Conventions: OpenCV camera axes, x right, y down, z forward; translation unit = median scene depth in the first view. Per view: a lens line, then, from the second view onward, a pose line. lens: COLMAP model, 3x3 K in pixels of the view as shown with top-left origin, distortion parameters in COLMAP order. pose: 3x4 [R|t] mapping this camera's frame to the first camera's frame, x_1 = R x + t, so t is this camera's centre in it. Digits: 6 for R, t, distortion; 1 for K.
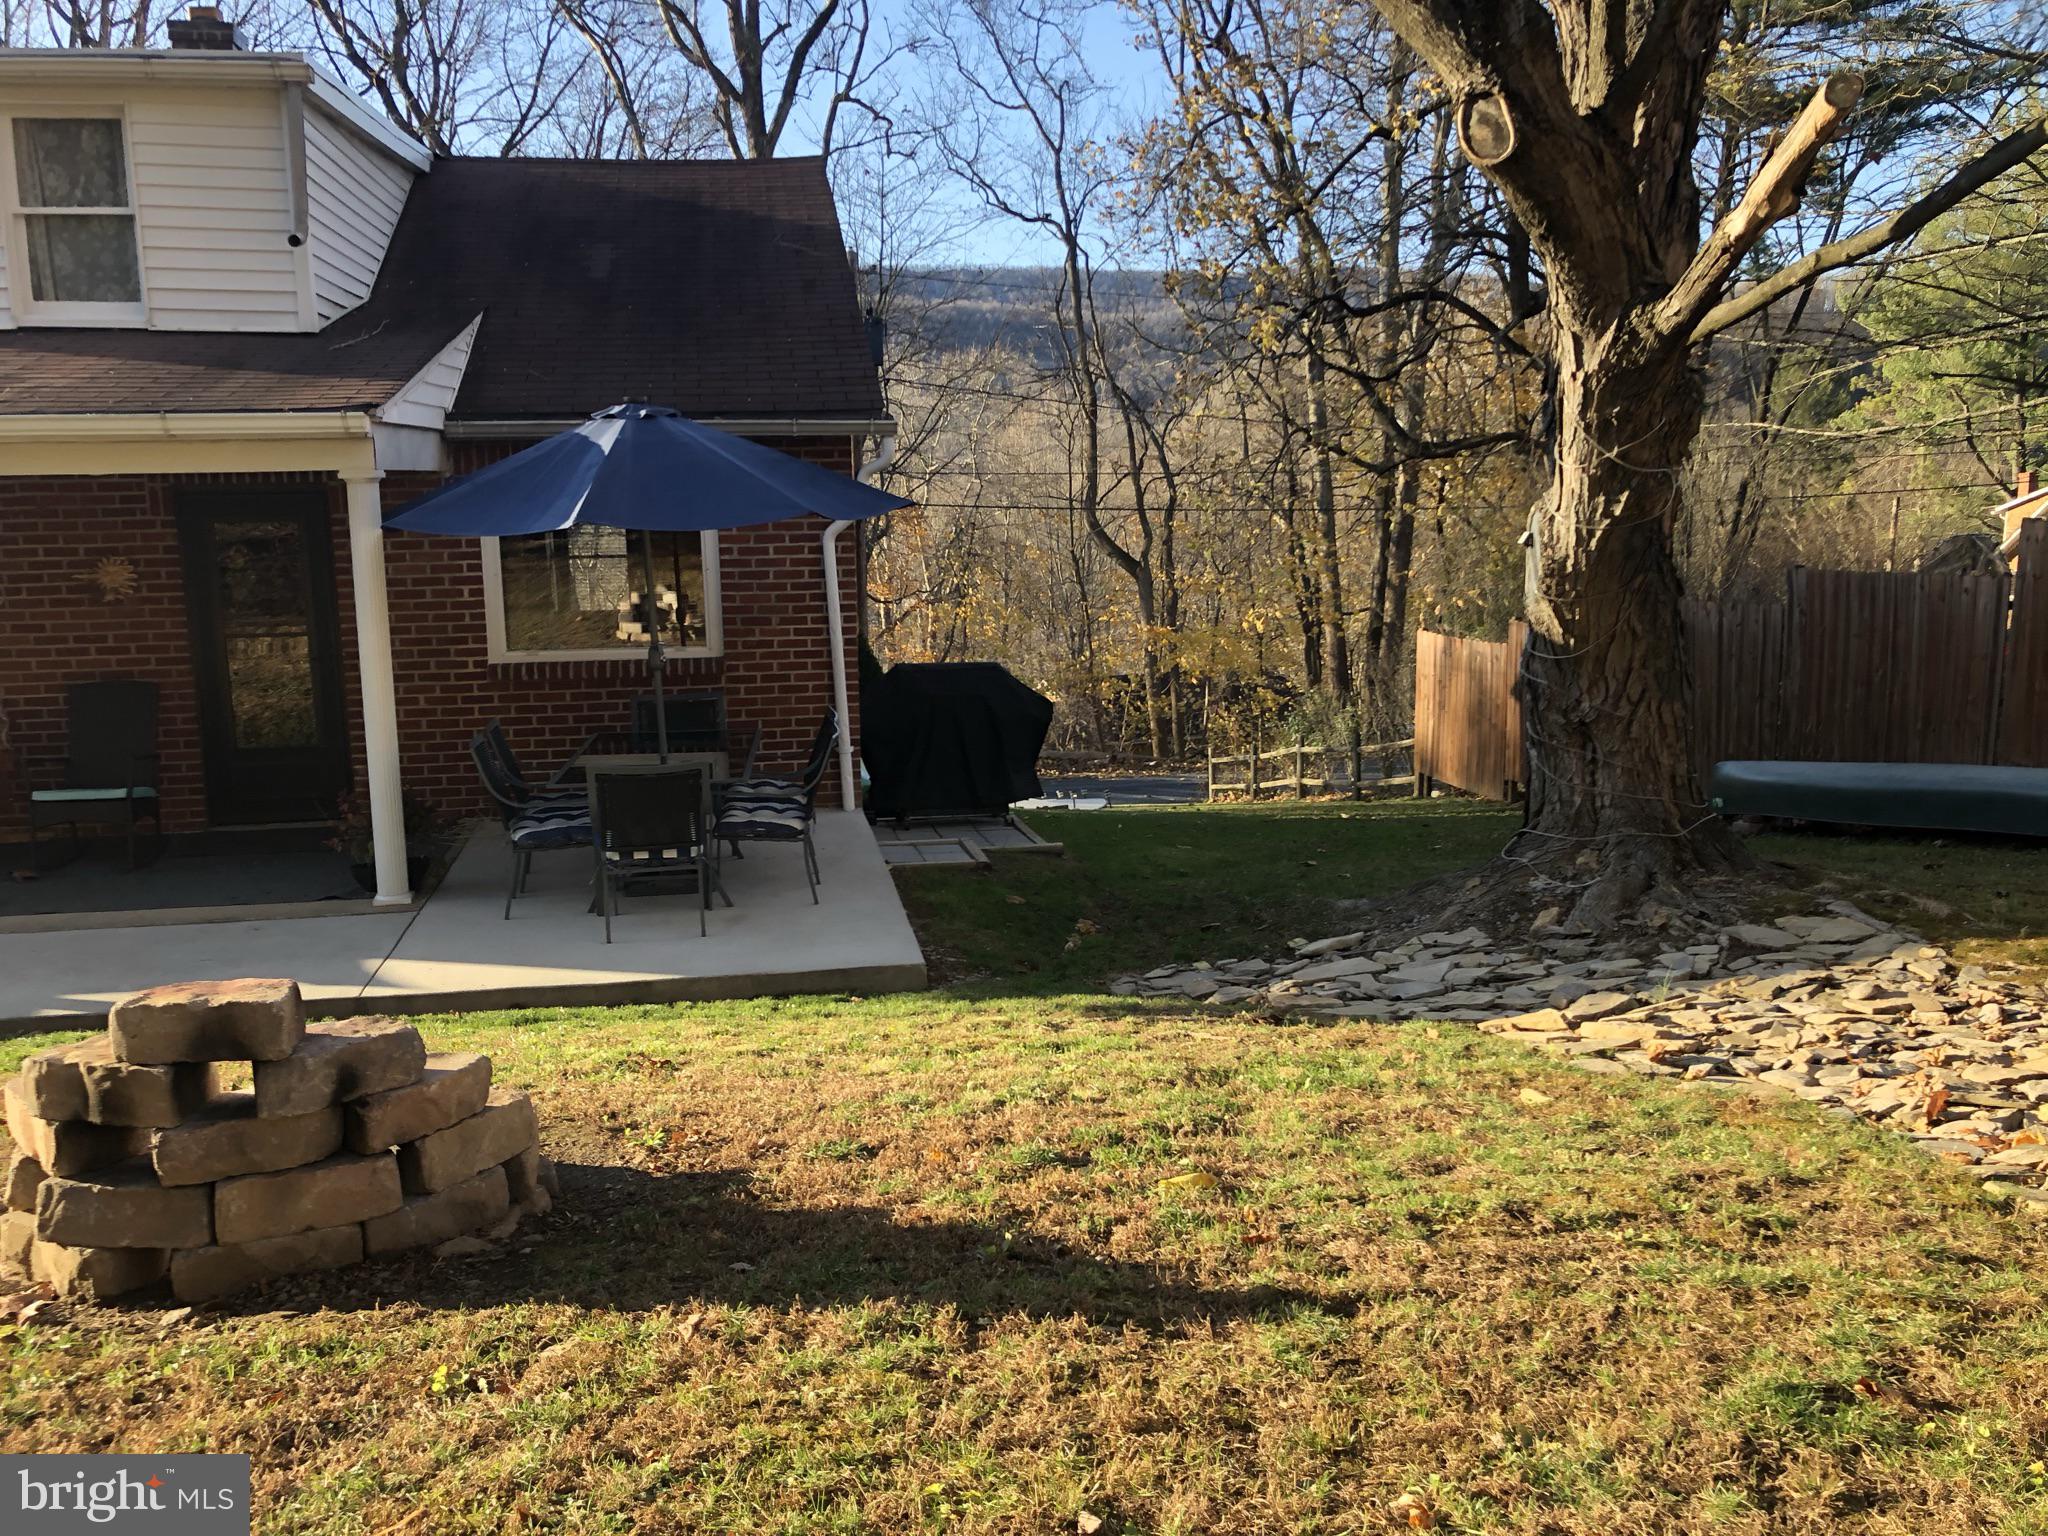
lens RADIAL K [[1690.4, 0, 1024.6], [0, 1690.4, 761.5], [0, 0, 1]] dist [0.040046, -0.047262]
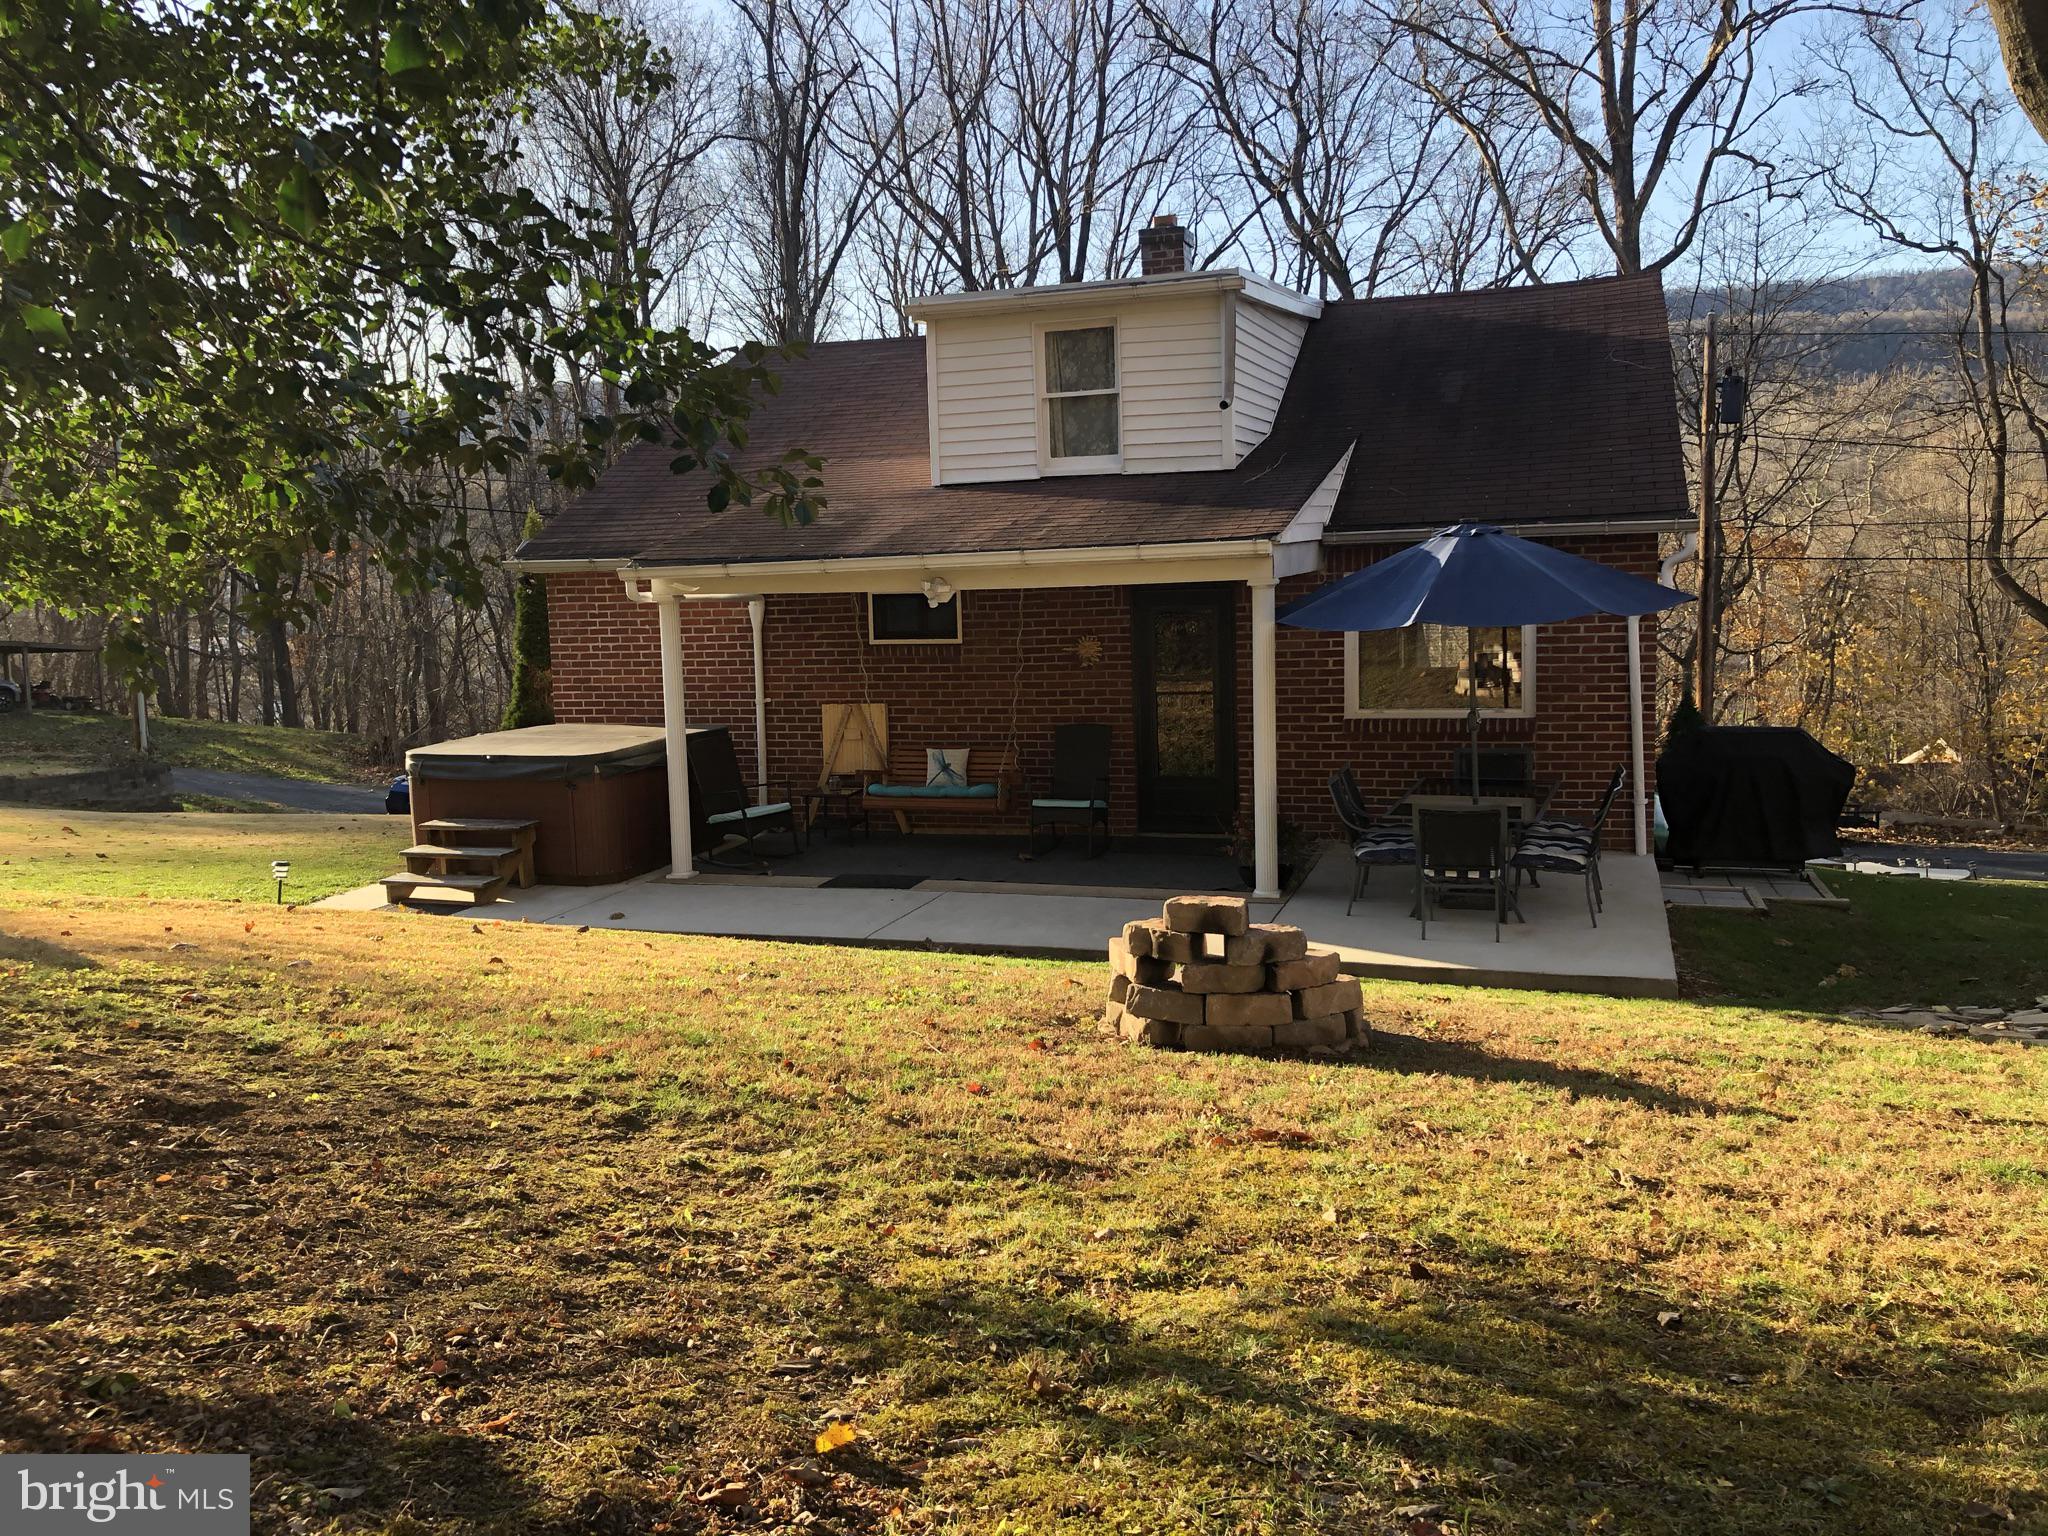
lens RADIAL K [[1690.4, 0, 1021.2], [0, 1690.4, 767.2], [0, 0, 1]] dist [0.040046, -0.047262]
pose [[0.881002, 0.045278, -0.470940, 0.070412], [-0.055137, 0.998453, -0.007151, 0.000860], [0.469888, 0.032266, 0.882136, -0.234303]]
